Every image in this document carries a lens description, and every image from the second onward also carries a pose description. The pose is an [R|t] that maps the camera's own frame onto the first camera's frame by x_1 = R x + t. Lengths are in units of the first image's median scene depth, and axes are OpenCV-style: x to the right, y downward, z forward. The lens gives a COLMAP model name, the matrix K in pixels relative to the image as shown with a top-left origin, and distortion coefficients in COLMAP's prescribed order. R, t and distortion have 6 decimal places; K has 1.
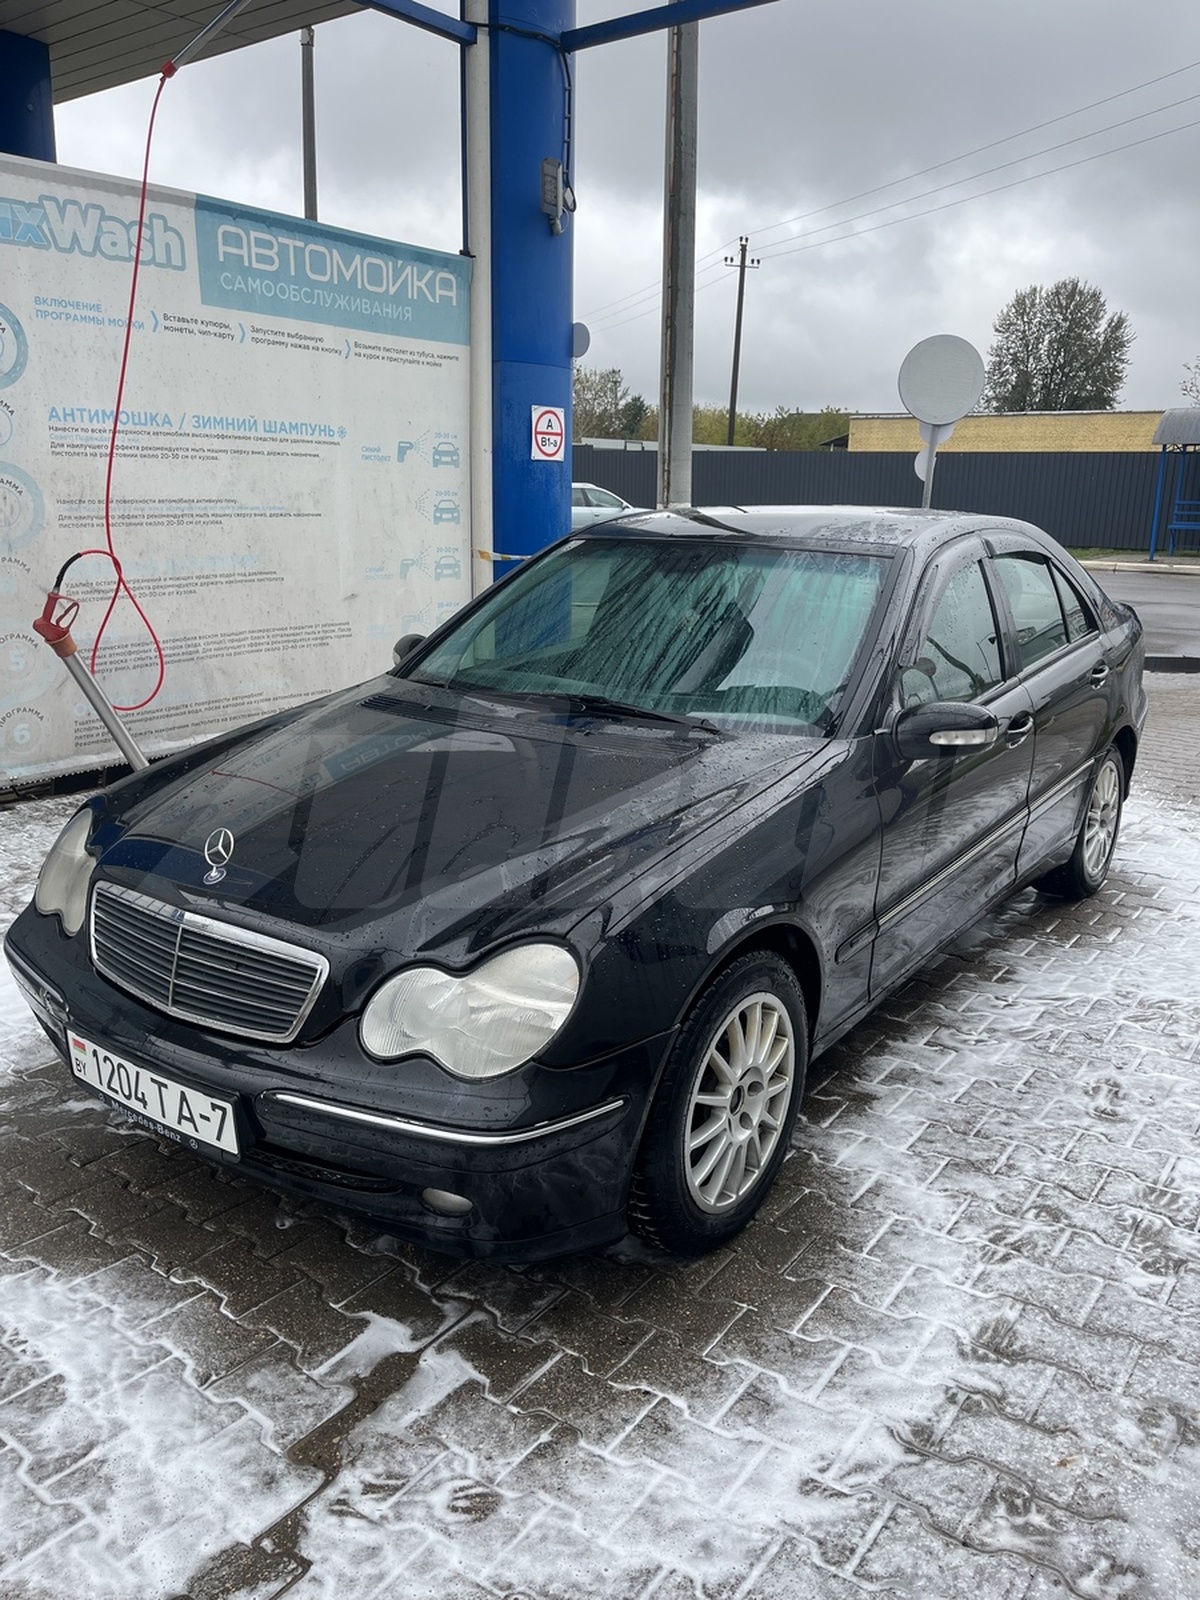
lens RADIAL K [[1206.2, 0, 603.6], [0, 1206.2, 801.8], [0, 0, 1]] dist [0.057421, -0.093246]
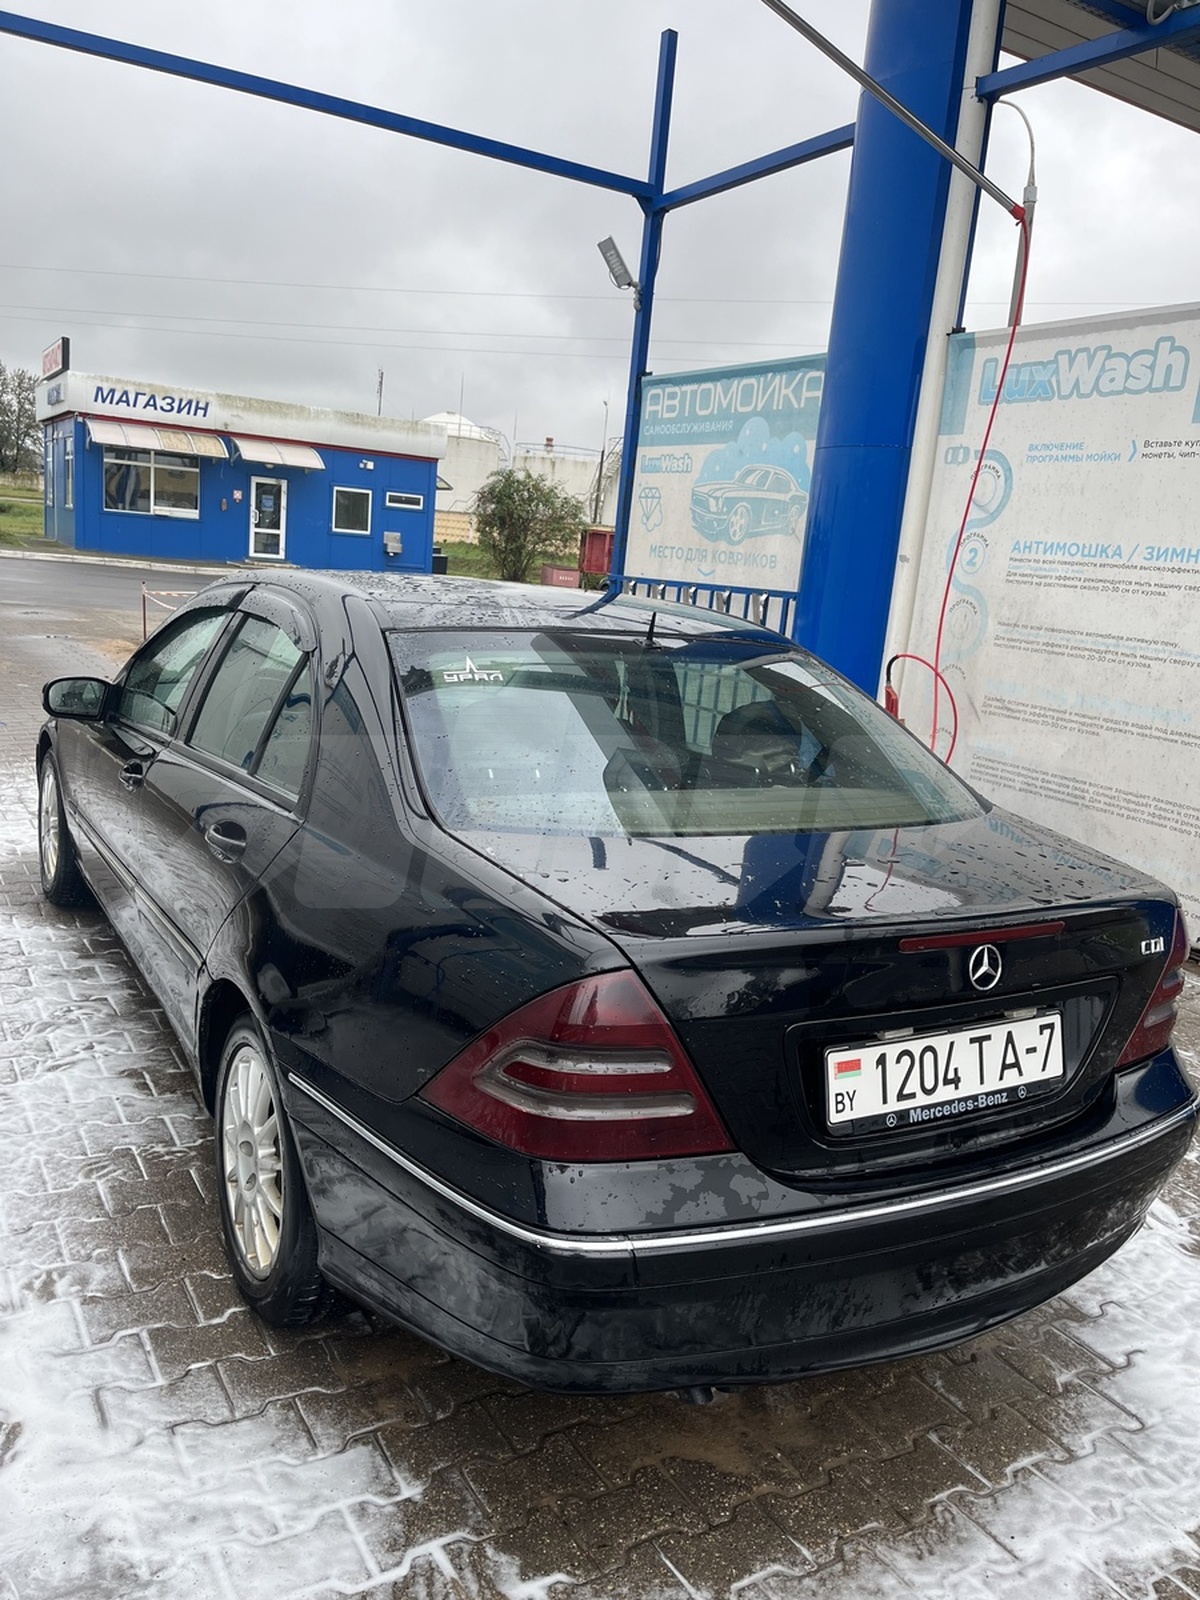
lens RADIAL K [[1206.2, 0, 593.2], [0, 1206.2, 796.2], [0, 0, 1]] dist [0.057421, -0.093246]
pose [[-0.393299, 0.137764, -0.909031, 1.013816], [-0.323701, 0.904657, 0.277153, -0.409722], [0.860543, 0.403258, -0.311206, 1.533266]]
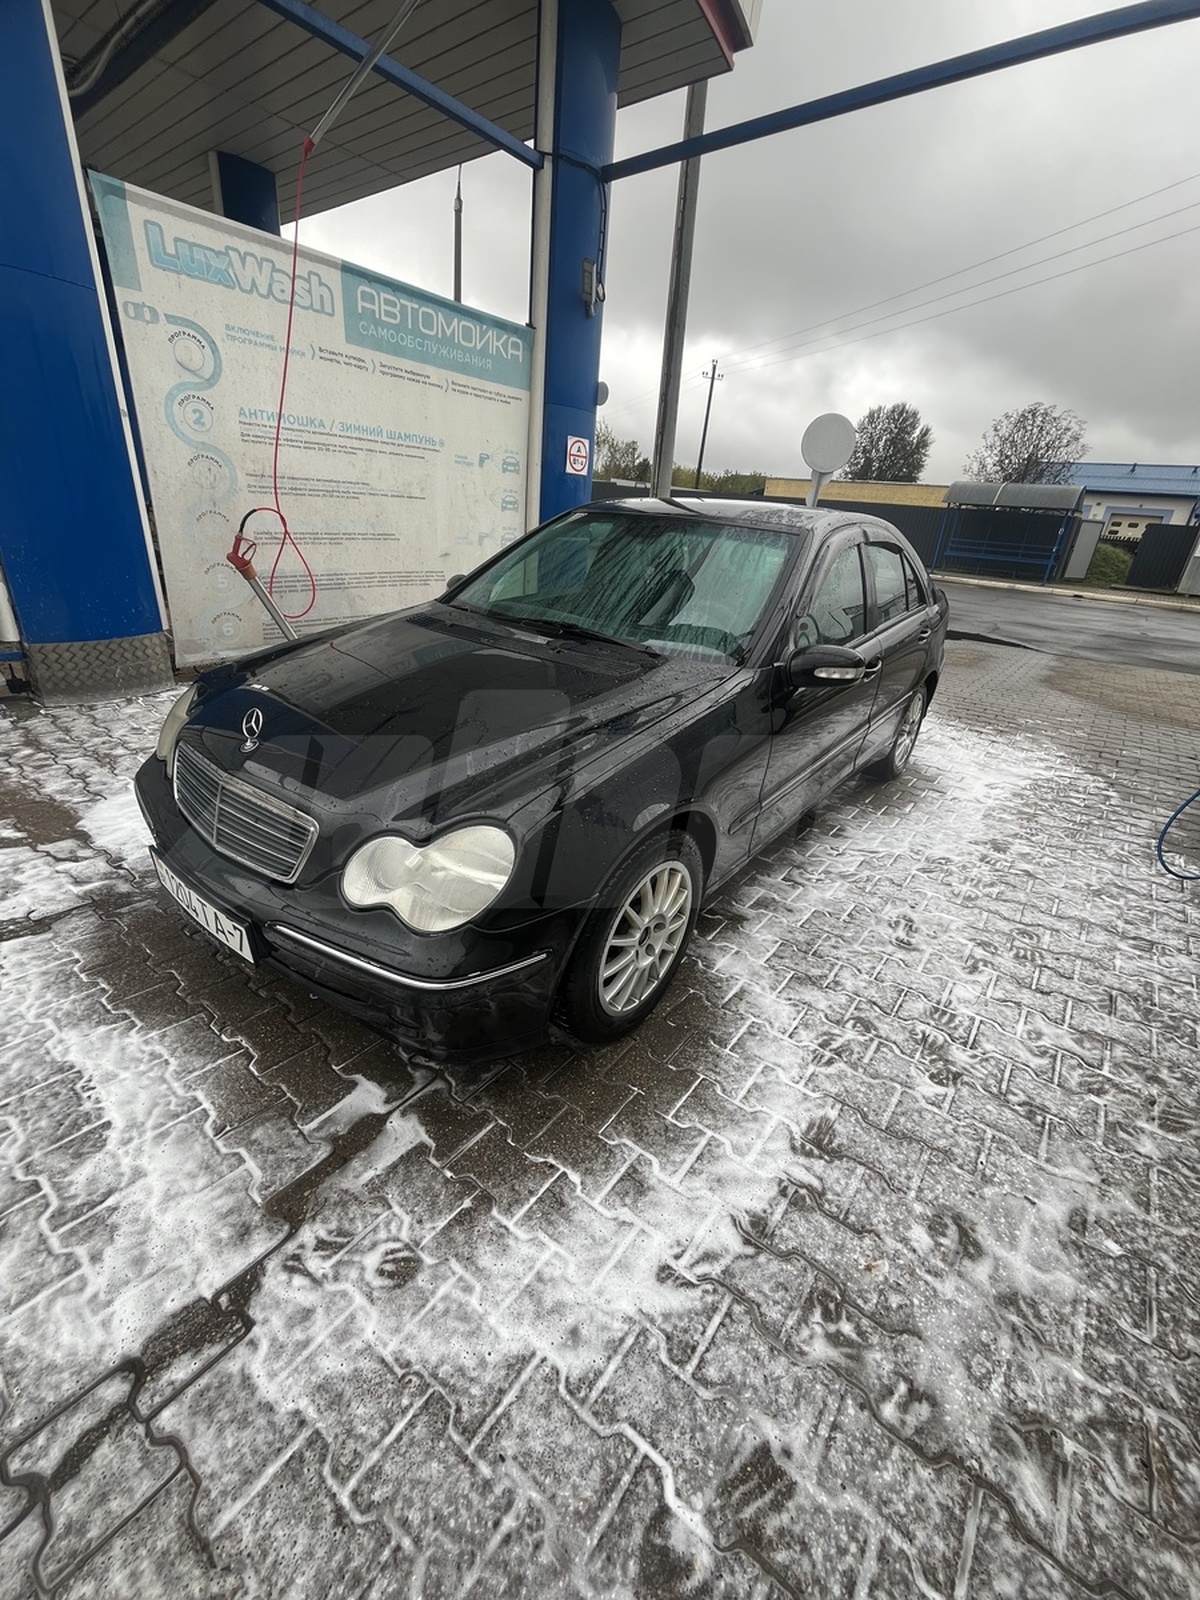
lens RADIAL K [[646.2, 0, 598.3], [0, 646.2, 795.5], [0, 0, 1]] dist [-0.005276, -0.001385]
pose [[0.997645, 0.068014, -0.008896, 0.035691], [-0.065707, 0.984826, 0.160624, -0.013143], [0.019686, -0.159661, 0.986976, 0.207812]]
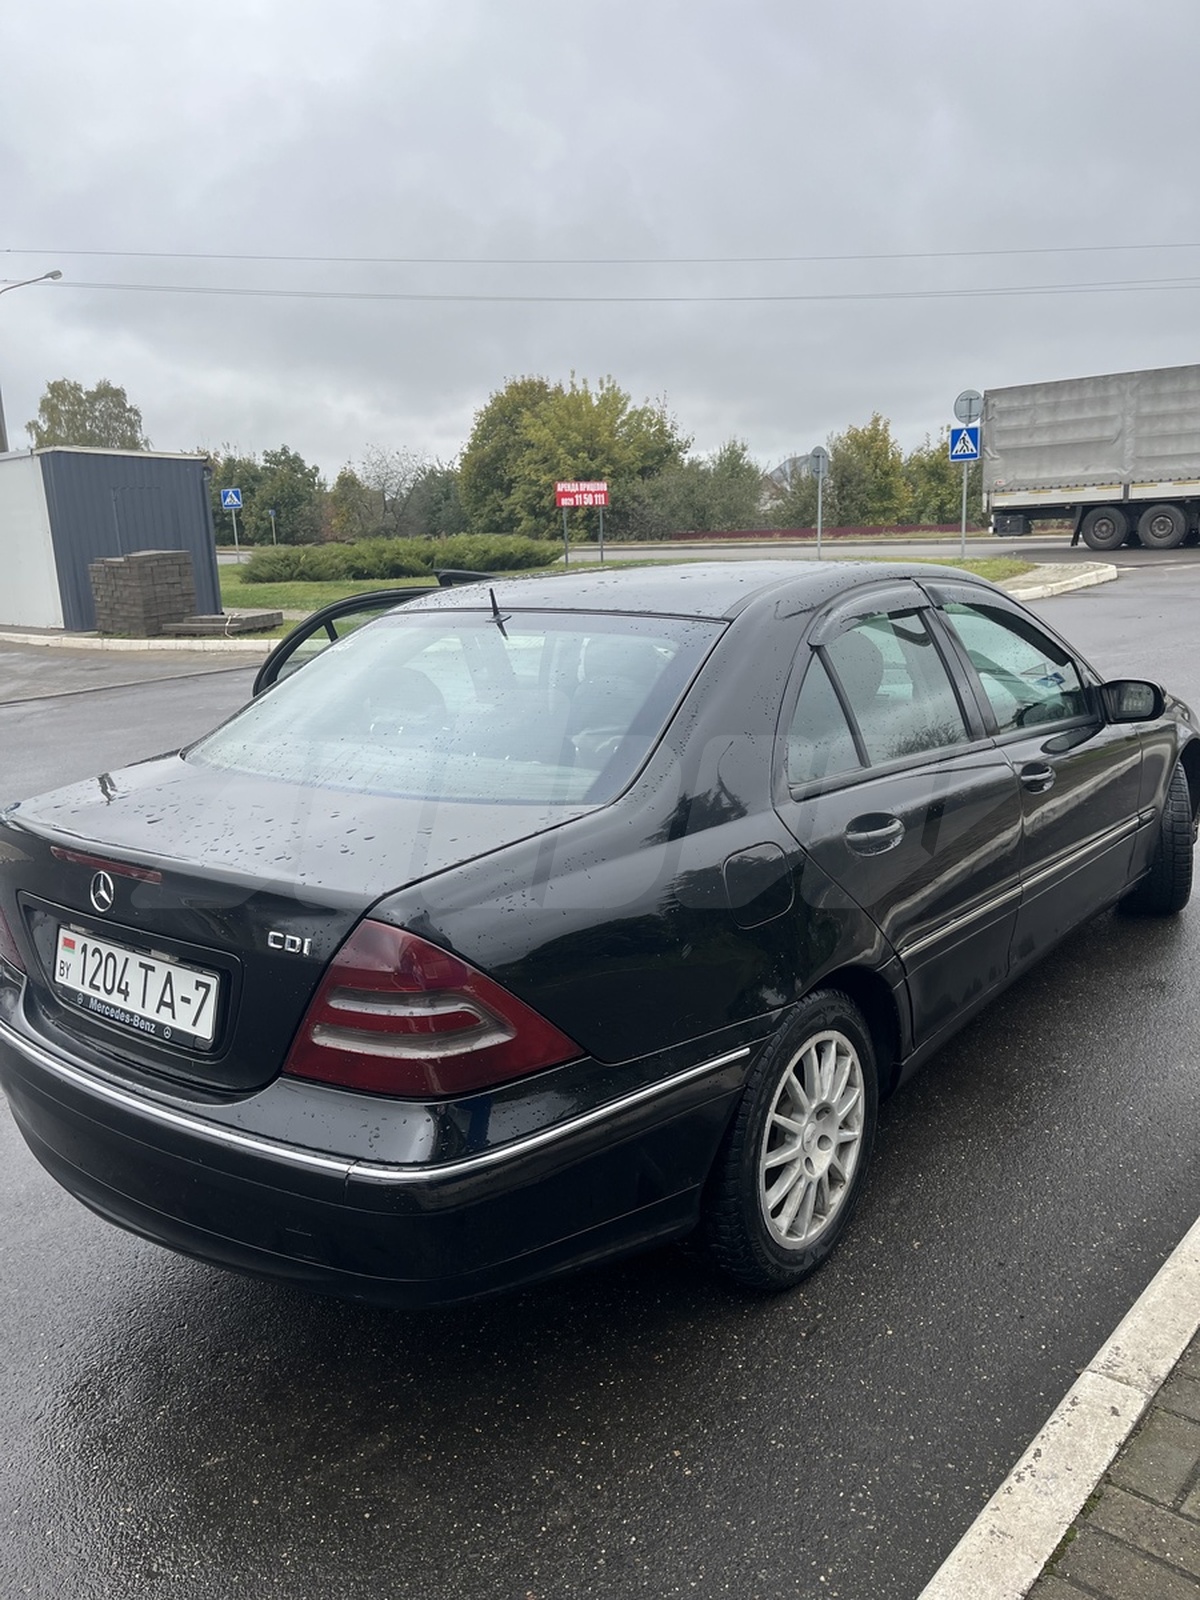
lens RADIAL K [[1206.2, 0, 587.6], [0, 1206.2, 806.0], [0, 0, 1]] dist [0.057421, -0.093246]
pose [[-0.997958, 0.026105, 0.058291, 0.538003], [0.050098, 0.886050, 0.460874, -0.492390], [-0.039618, 0.462853, -0.885549, 1.833328]]
